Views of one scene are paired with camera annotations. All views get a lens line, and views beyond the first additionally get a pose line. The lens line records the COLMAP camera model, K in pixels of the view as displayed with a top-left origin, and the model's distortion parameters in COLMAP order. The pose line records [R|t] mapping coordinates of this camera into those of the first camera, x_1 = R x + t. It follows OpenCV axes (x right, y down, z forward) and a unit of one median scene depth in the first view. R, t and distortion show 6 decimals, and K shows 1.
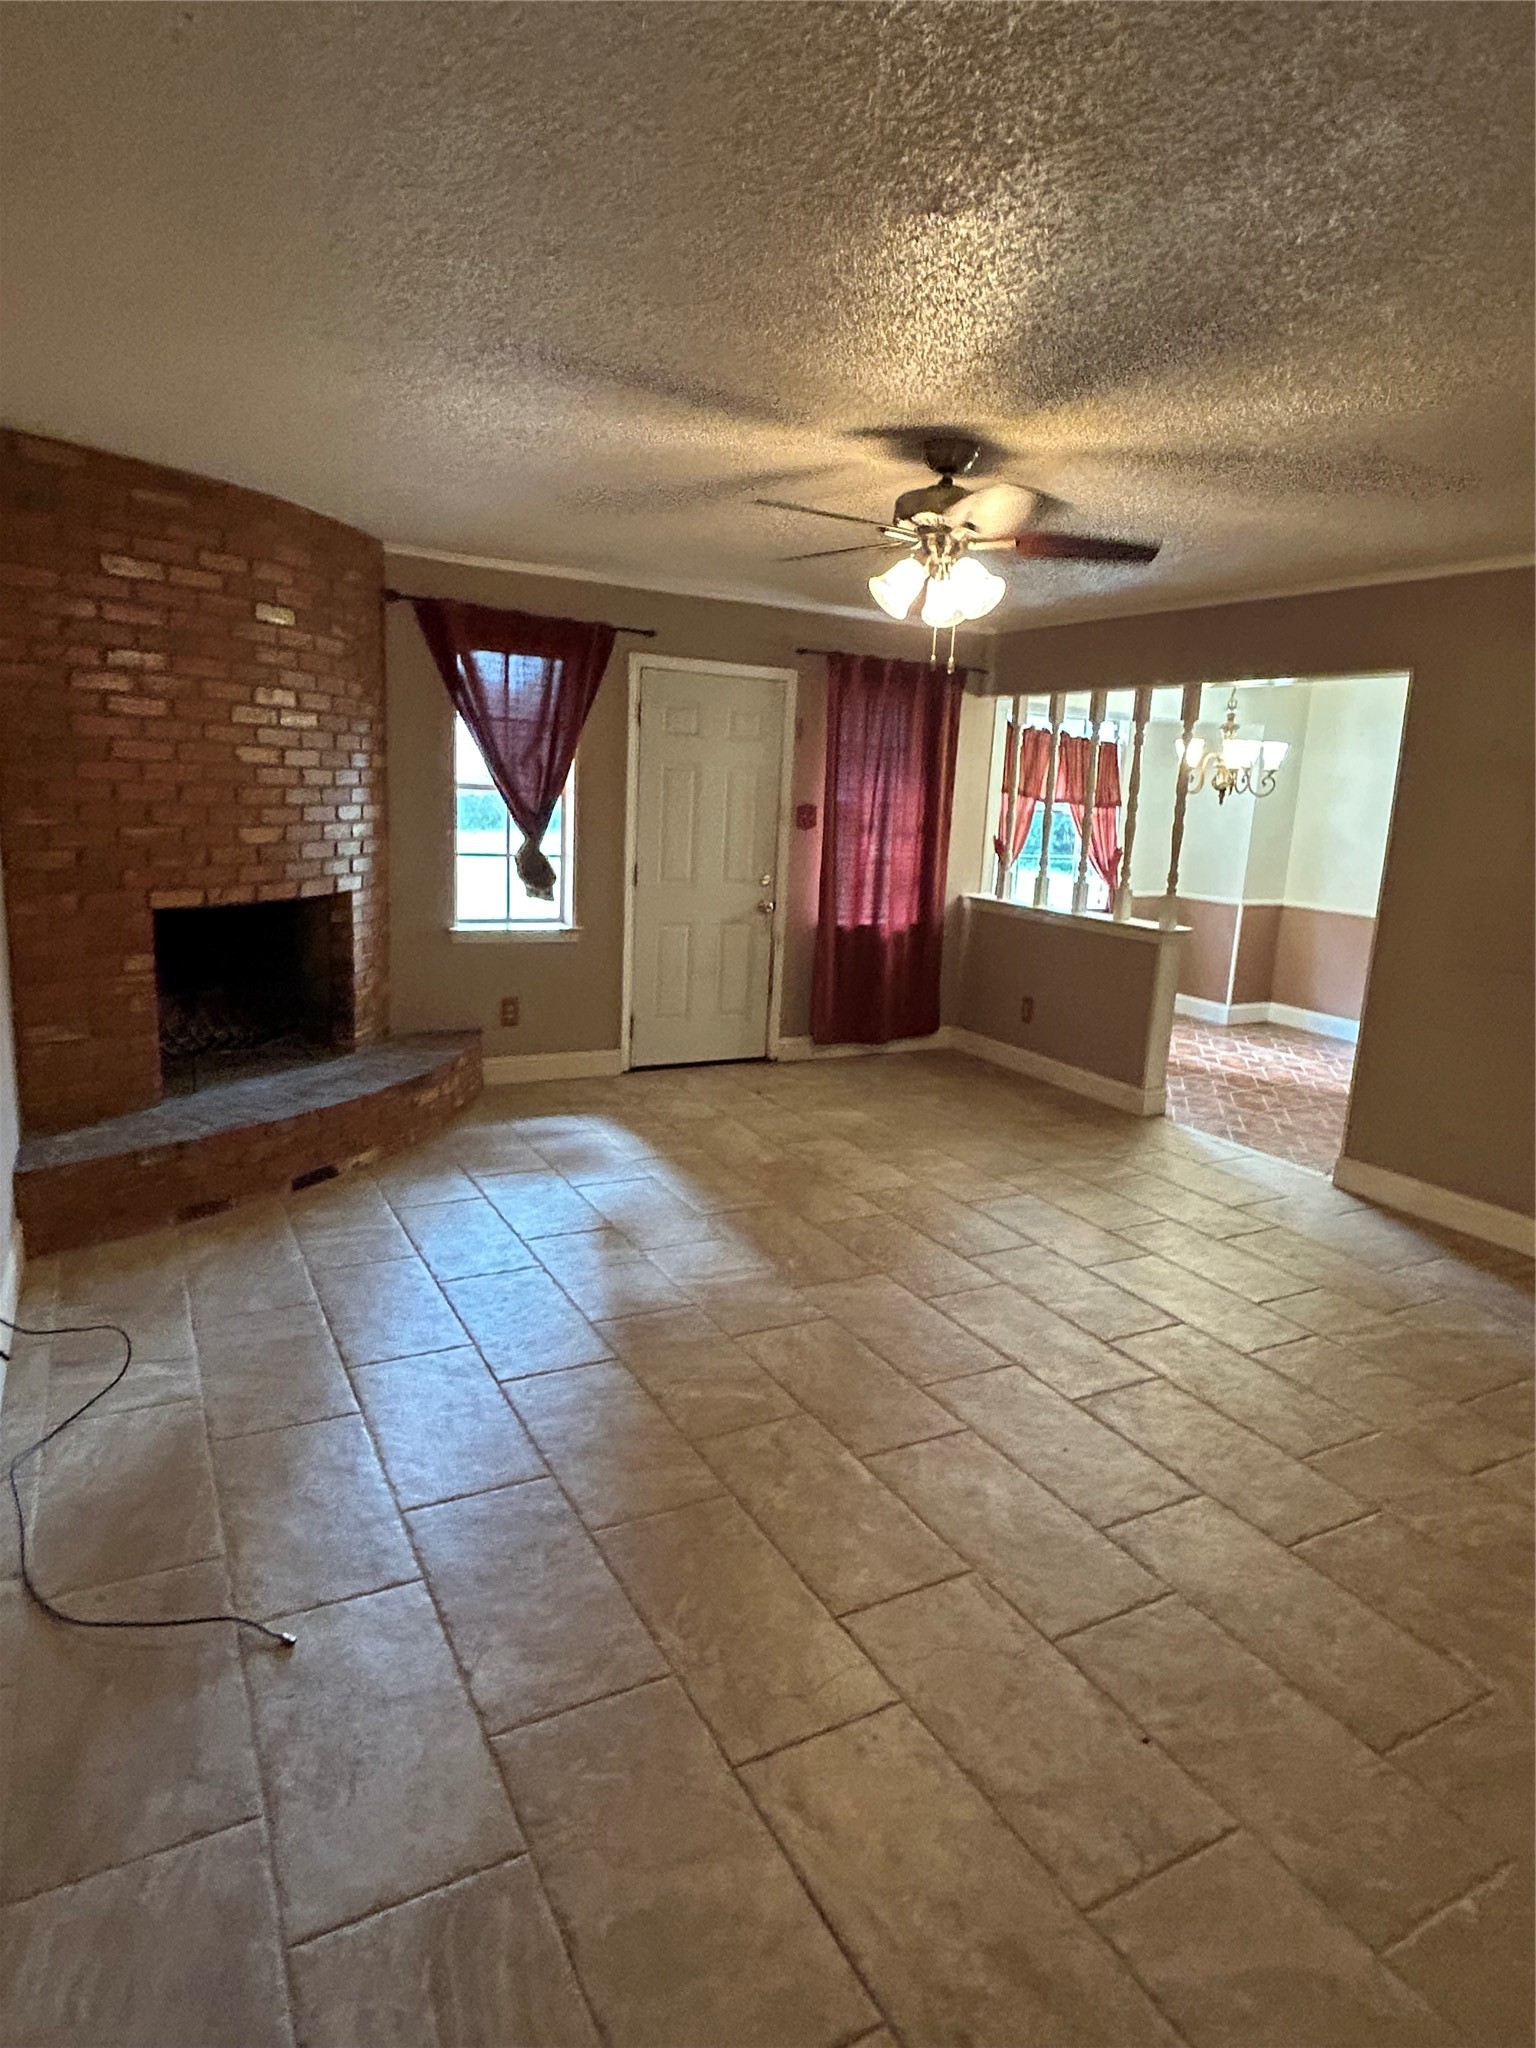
lens RADIAL K [[1177.7, 0, 783.5], [0, 1177.7, 1024.3], [0, 0, 1]] dist [0.016893, -0.004603]
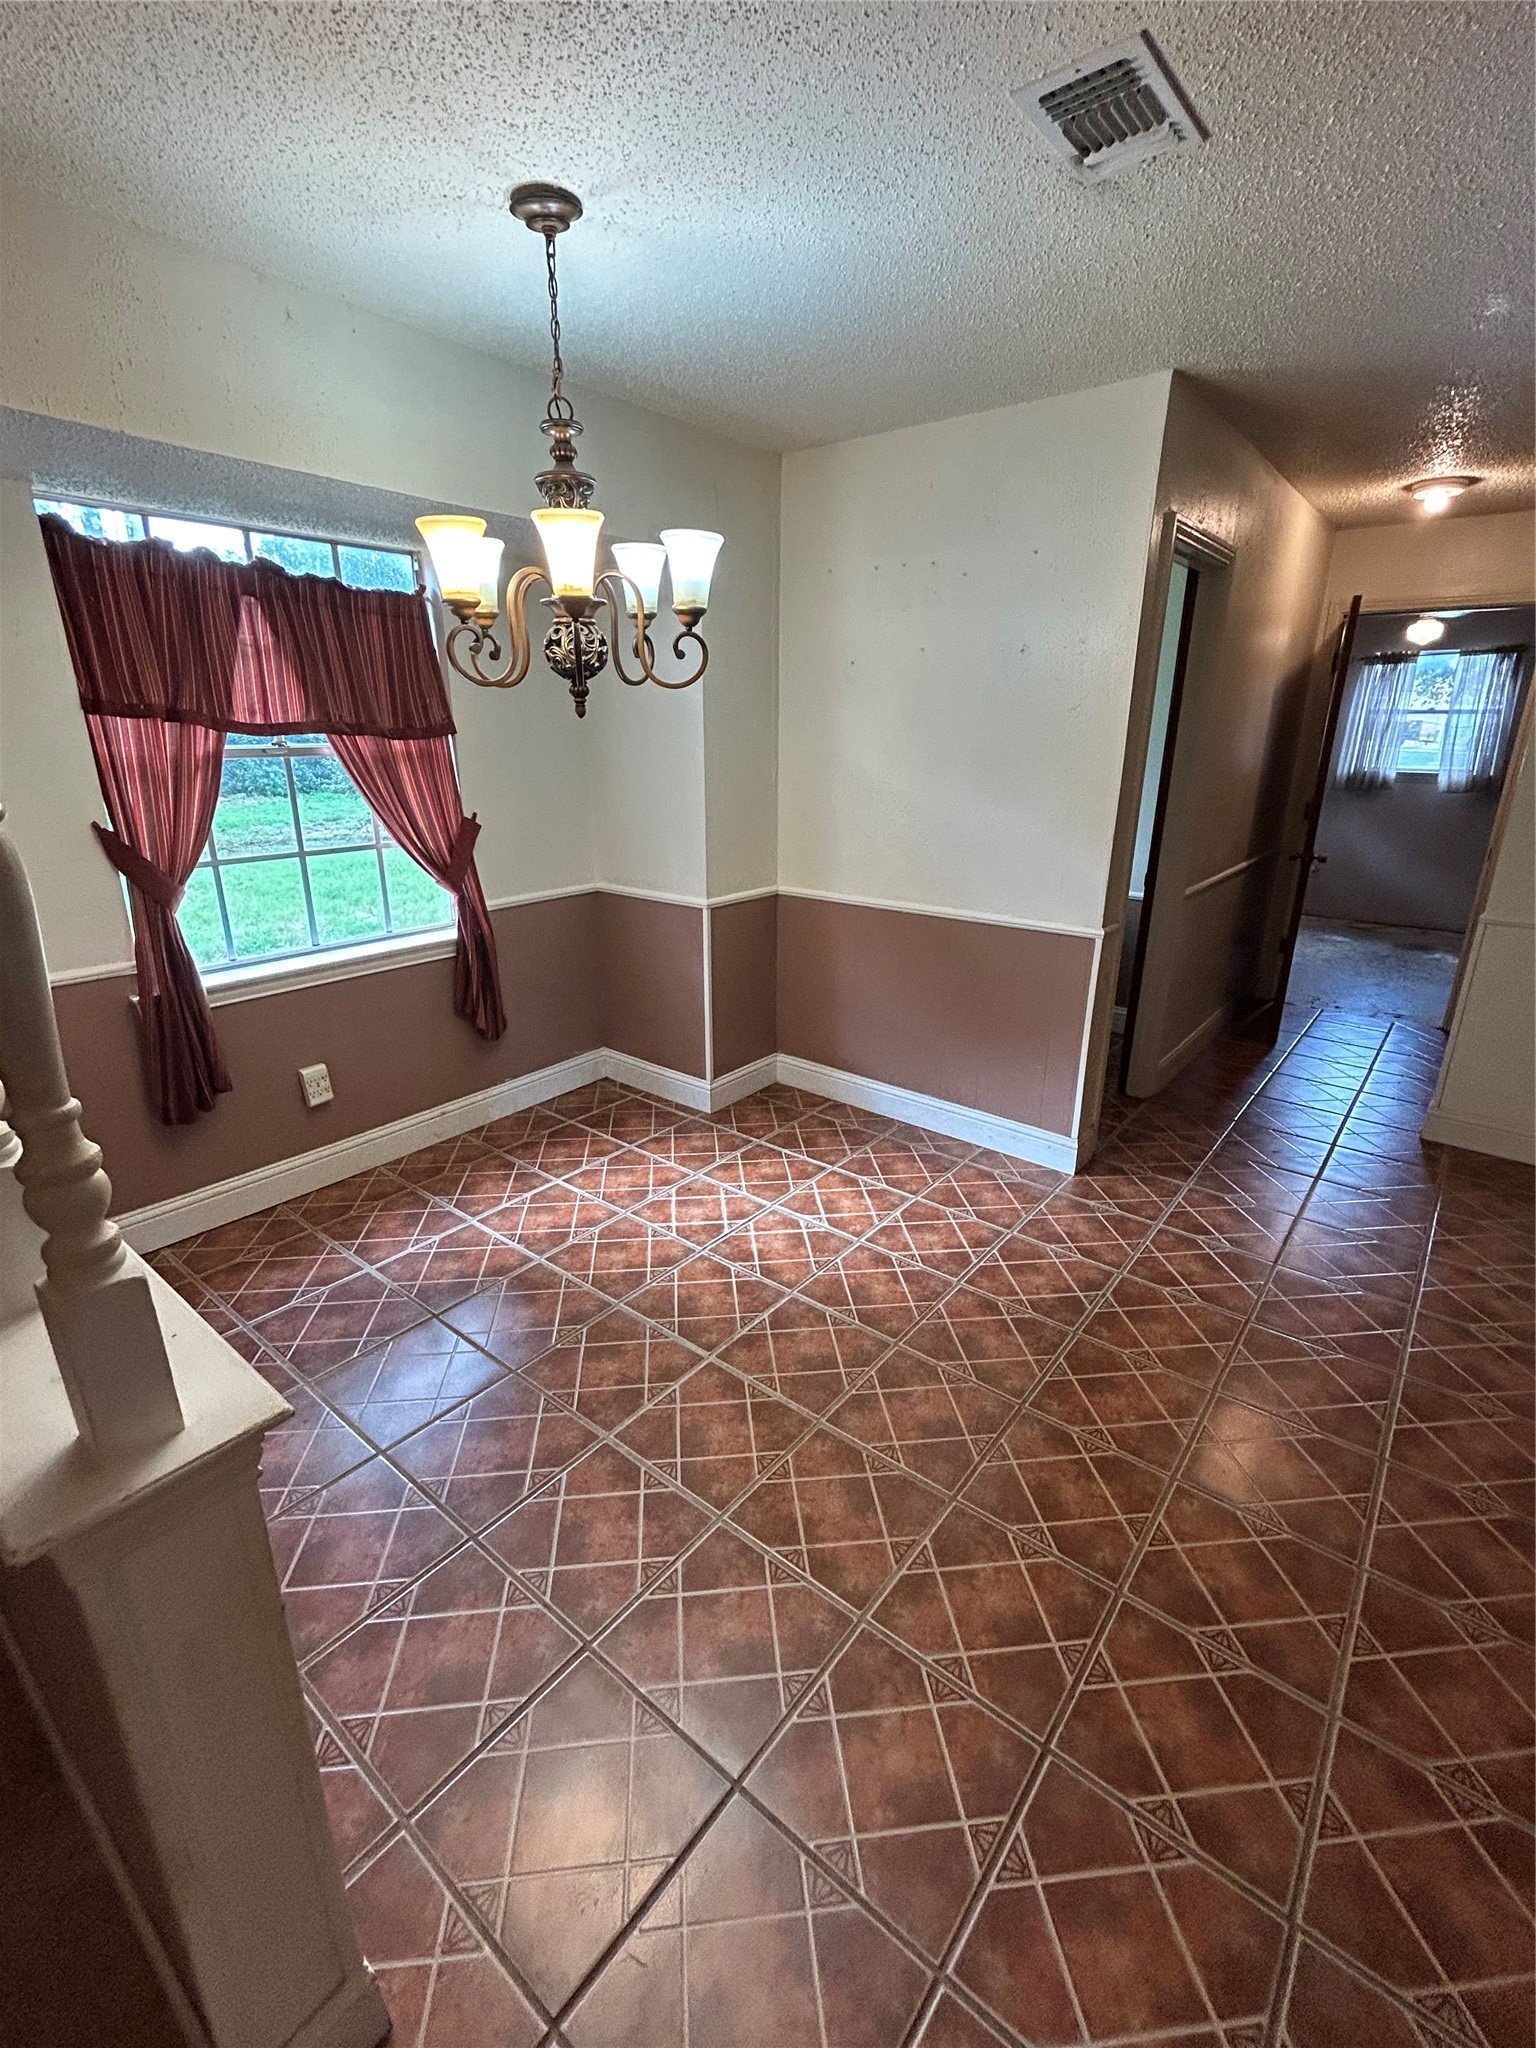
lens RADIAL K [[900.9, 0, 756.7], [0, 900.9, 1016.0], [0, 0, 1]] dist [0.002789, 0.001674]
pose [[0.933140, -0.152281, 0.325668, 0.570033], [0.111744, 0.983845, 0.139863, -0.229863], [-0.341705, -0.094121, 0.935082, 1.280252]]
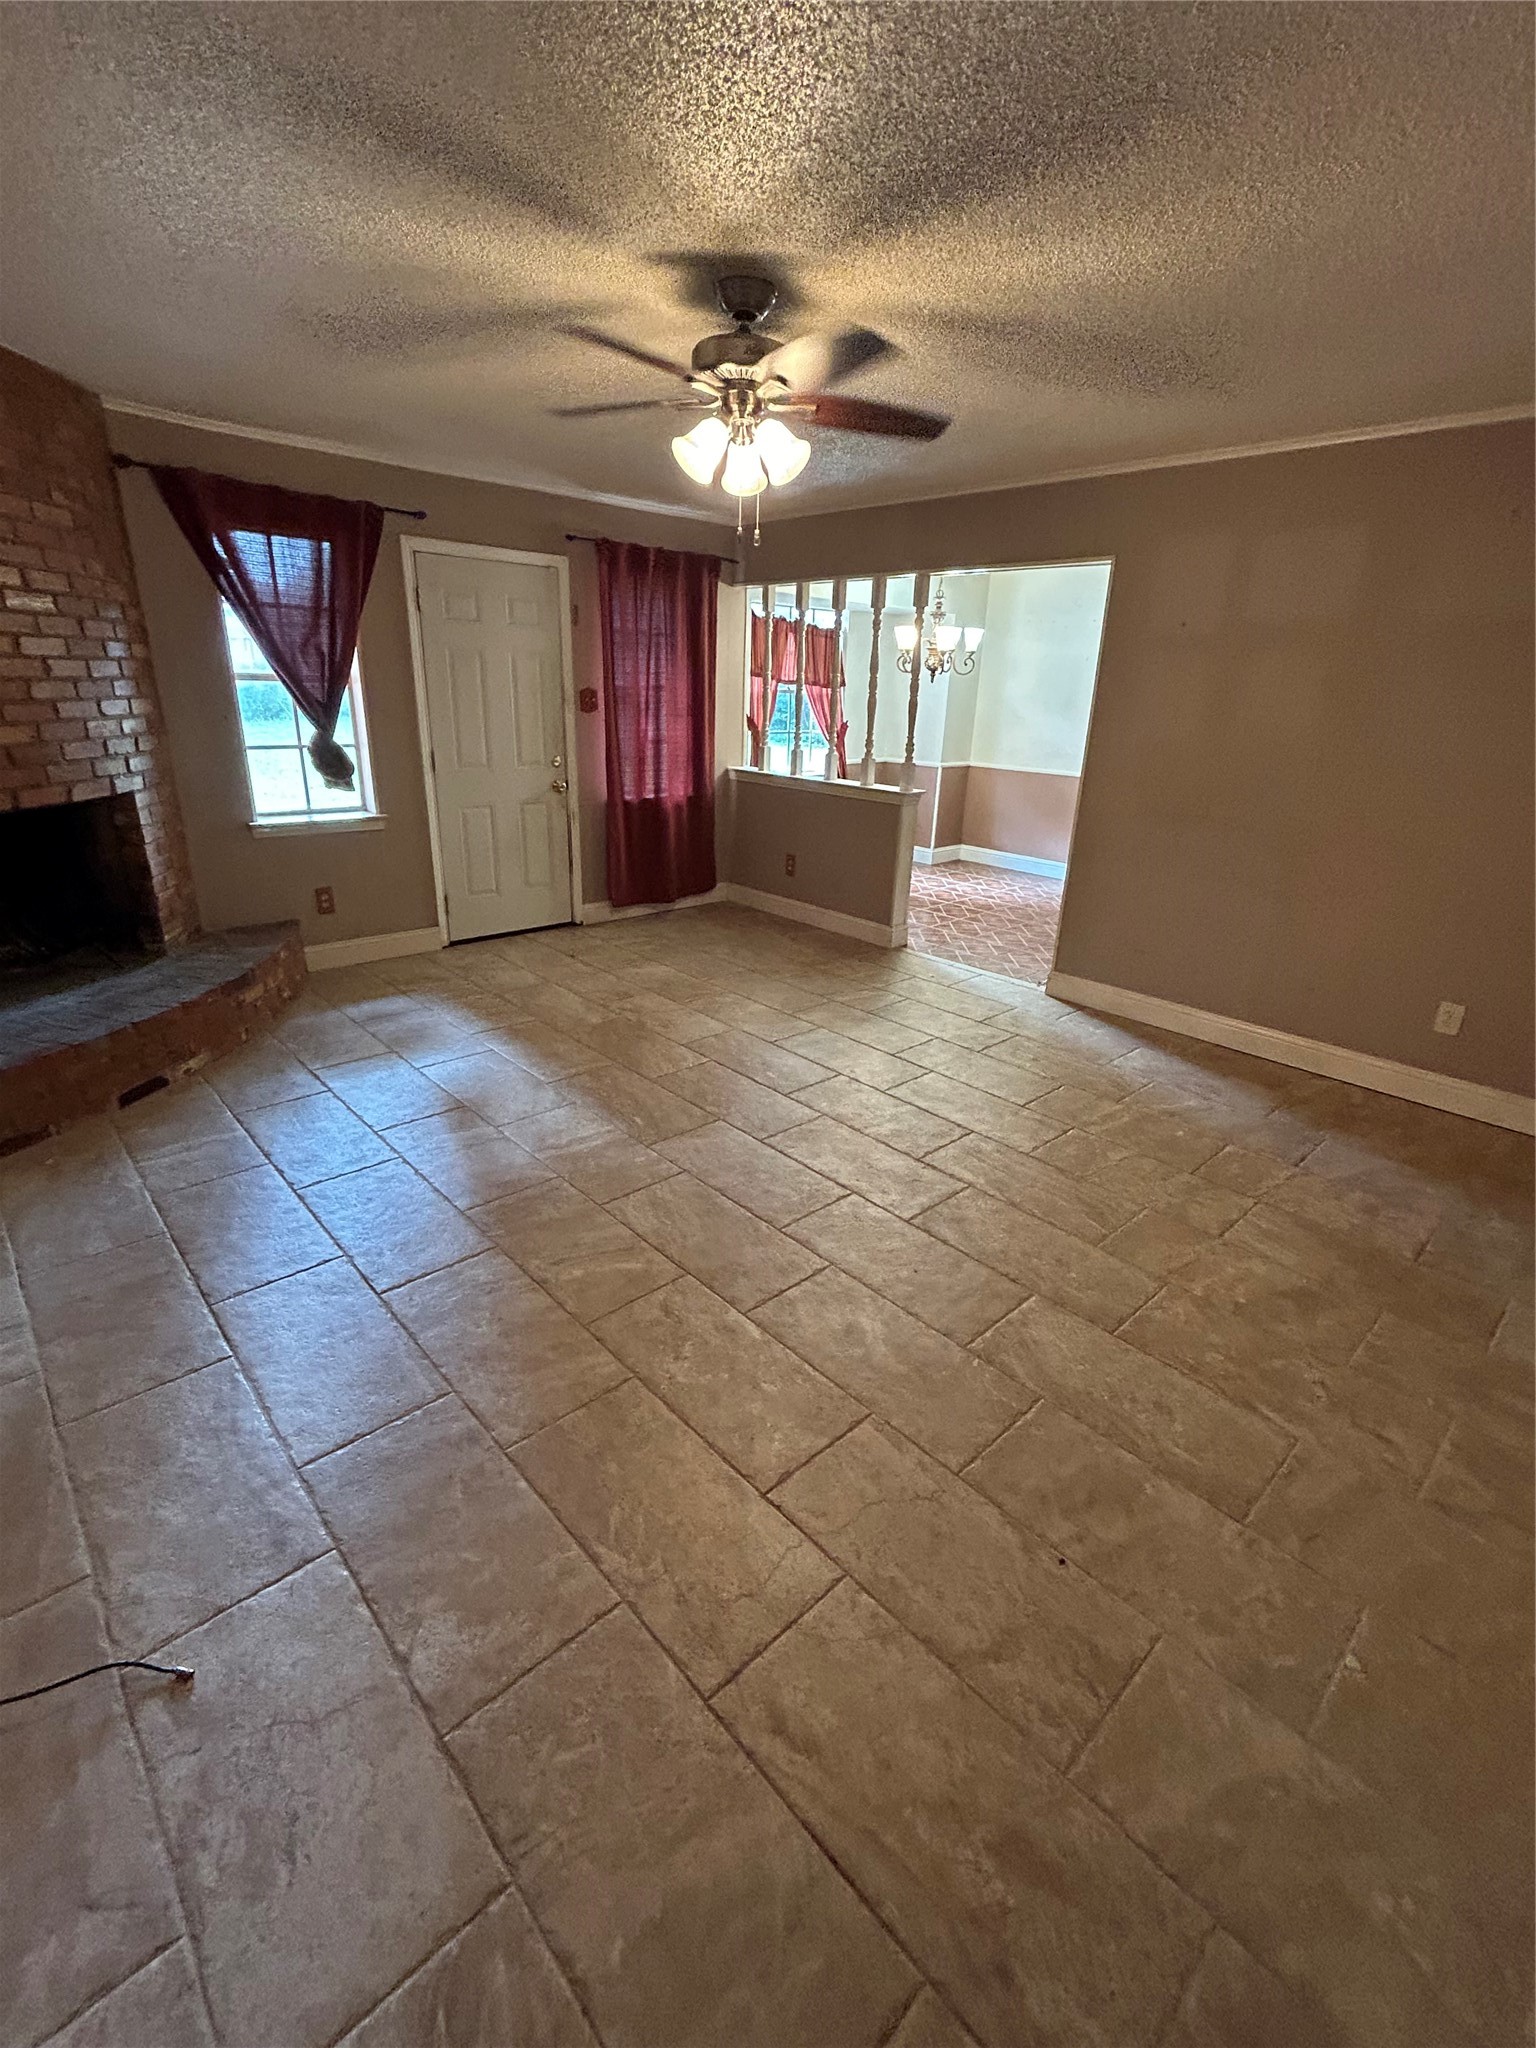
lens RADIAL K [[900.9, 0, 770.7], [0, 900.9, 1019.8], [0, 0, 1]] dist [0.002789, 0.001674]
pose [[0.970521, -0.101227, 0.218729, -0.049544], [0.063516, 0.982864, 0.173042, -0.030634], [-0.232497, -0.154049, 0.960320, 0.177747]]
